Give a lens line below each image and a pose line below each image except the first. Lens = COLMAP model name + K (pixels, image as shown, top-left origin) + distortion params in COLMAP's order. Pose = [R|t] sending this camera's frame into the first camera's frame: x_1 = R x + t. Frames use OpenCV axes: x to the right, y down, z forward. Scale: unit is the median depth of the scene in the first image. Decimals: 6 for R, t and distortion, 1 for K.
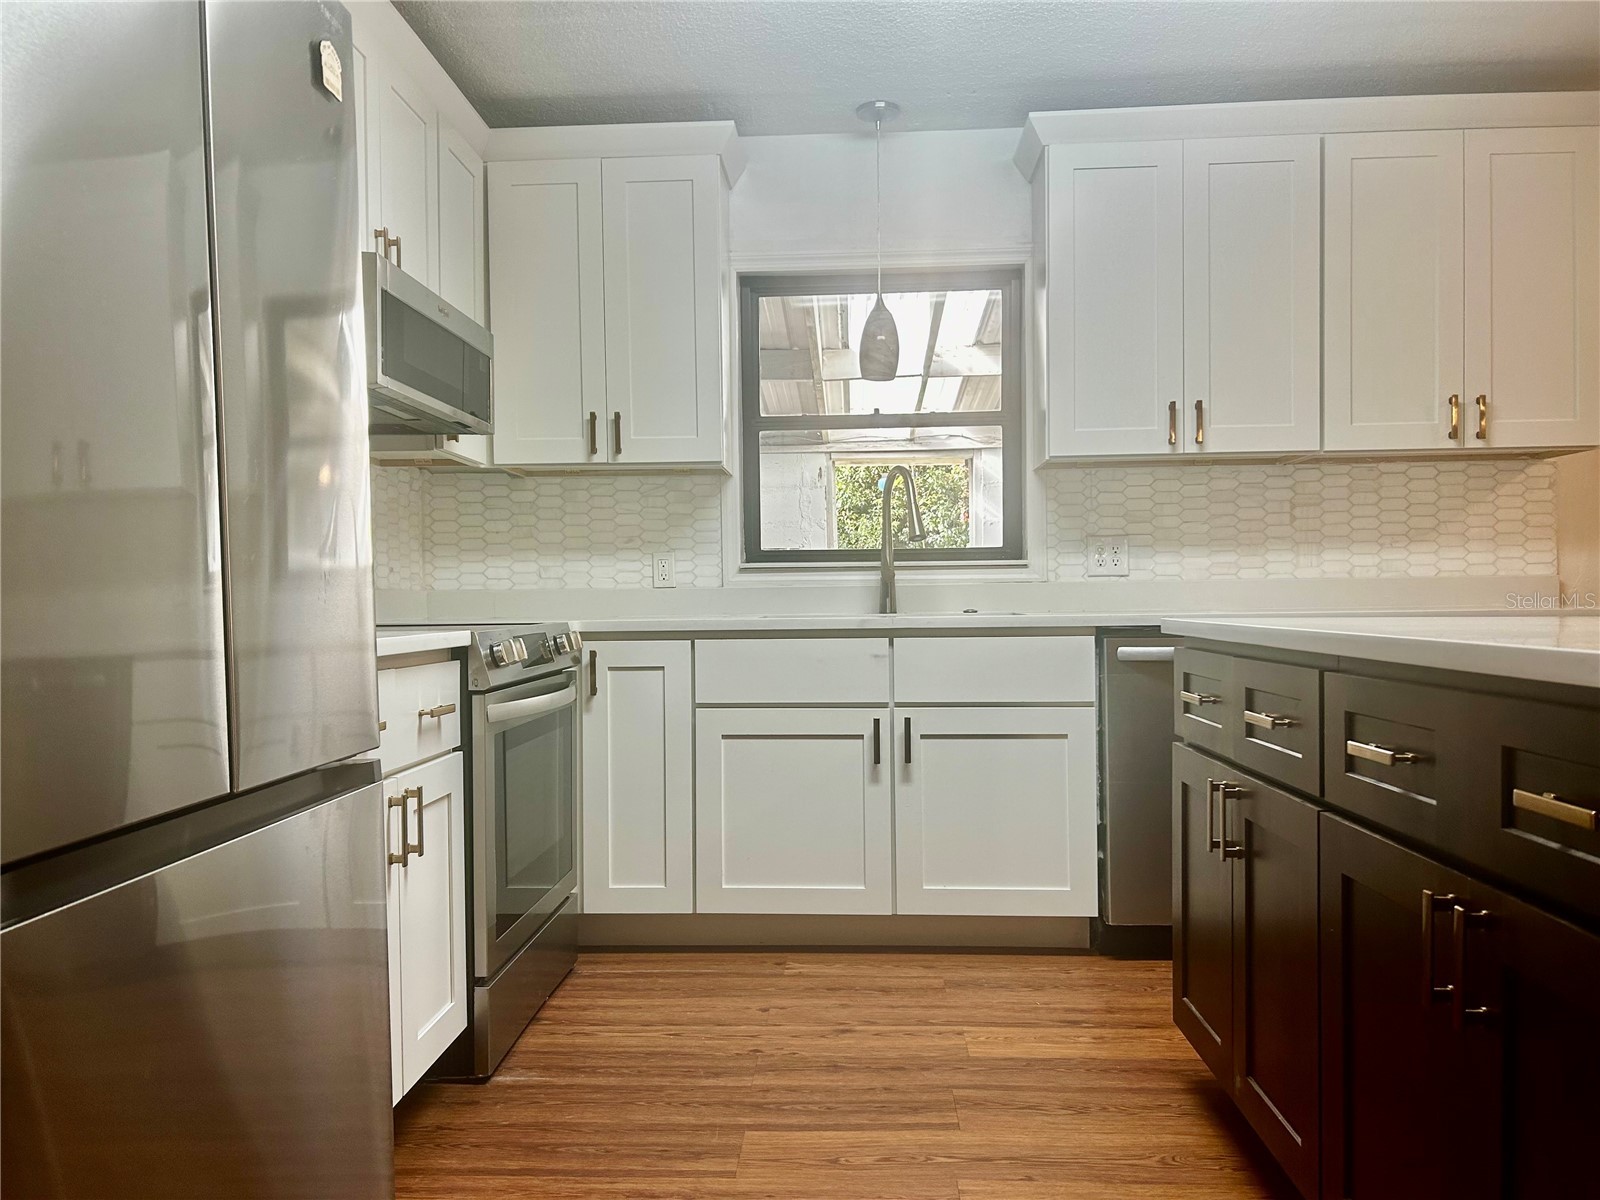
lens RADIAL K [[1196.8, 0, 800.0], [0, 1196.8, 600.0], [0, 0, 1]] dist [0.005319, 0.000001]
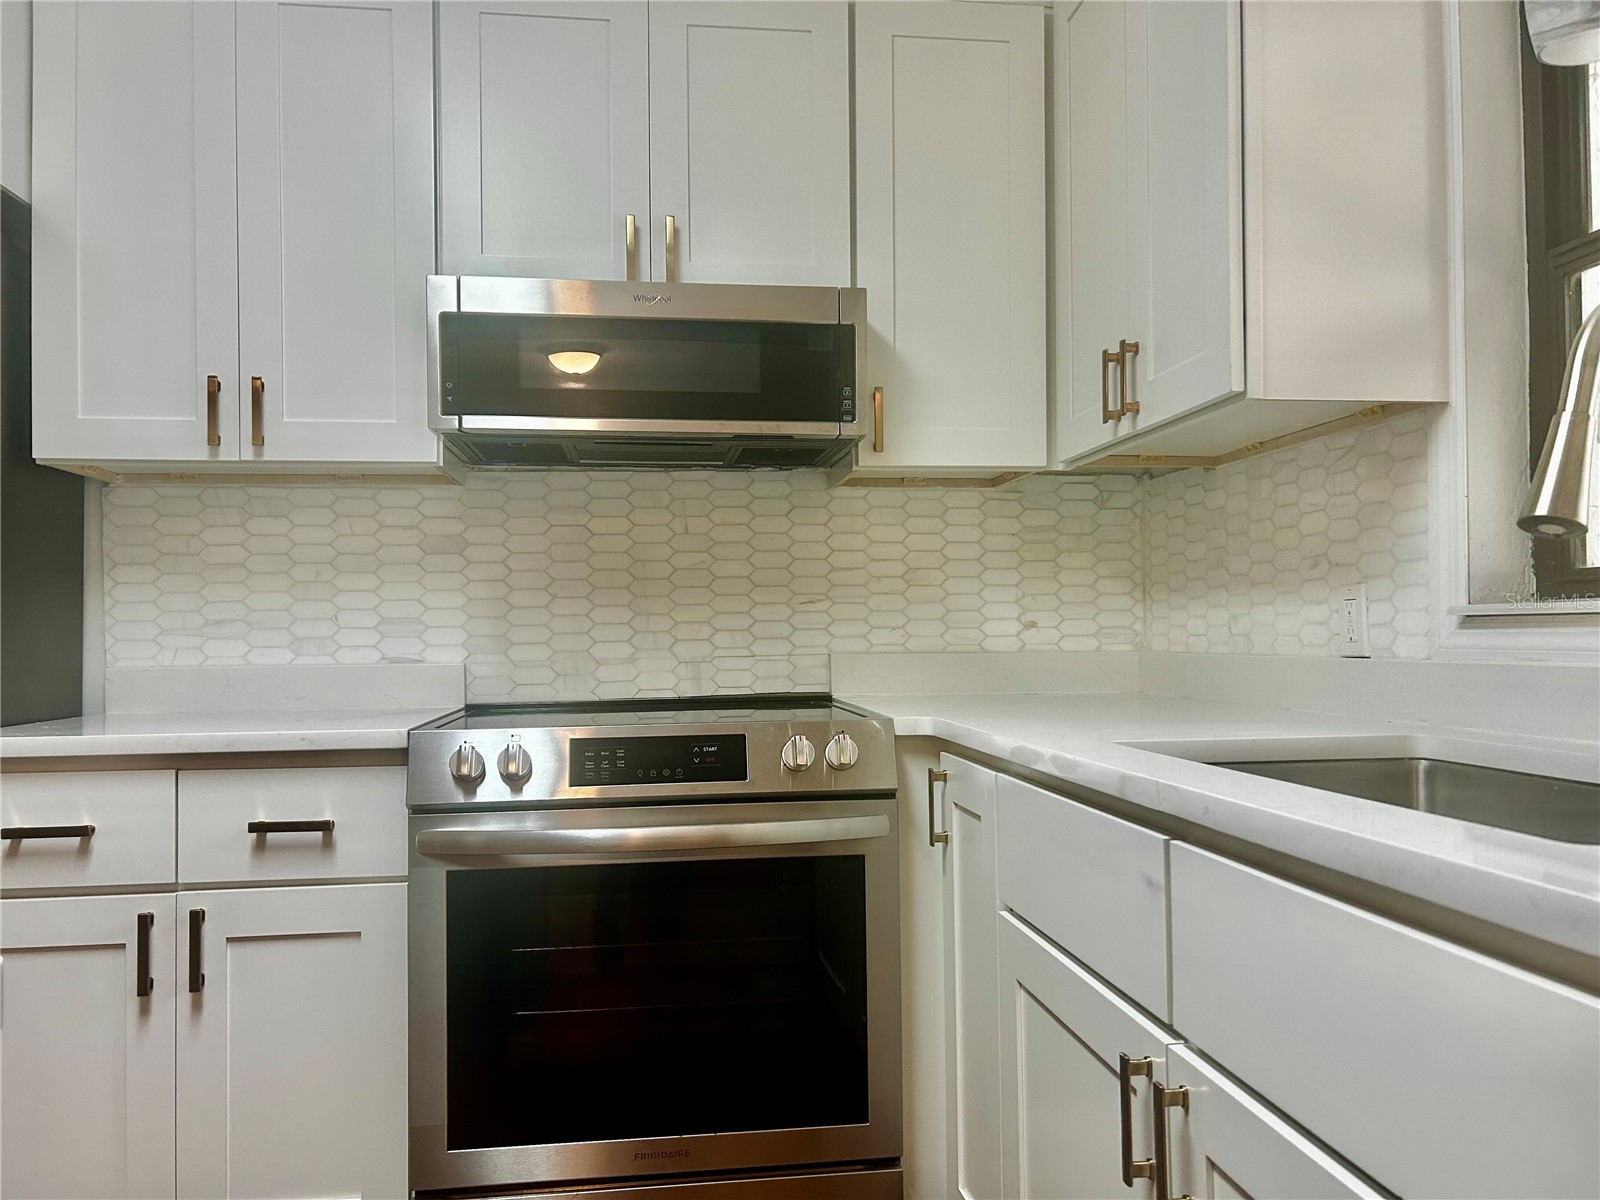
lens RADIAL K [[1196.8, 0, 800.0], [0, 1196.8, 600.0], [0, 0, 1]] dist [0.005319, 0.000001]
pose [[0.295410, -0.019988, -0.955162, 0.286883], [-0.011791, 0.999629, -0.024565, -0.018771], [0.955298, 0.018519, 0.295065, 0.639575]]
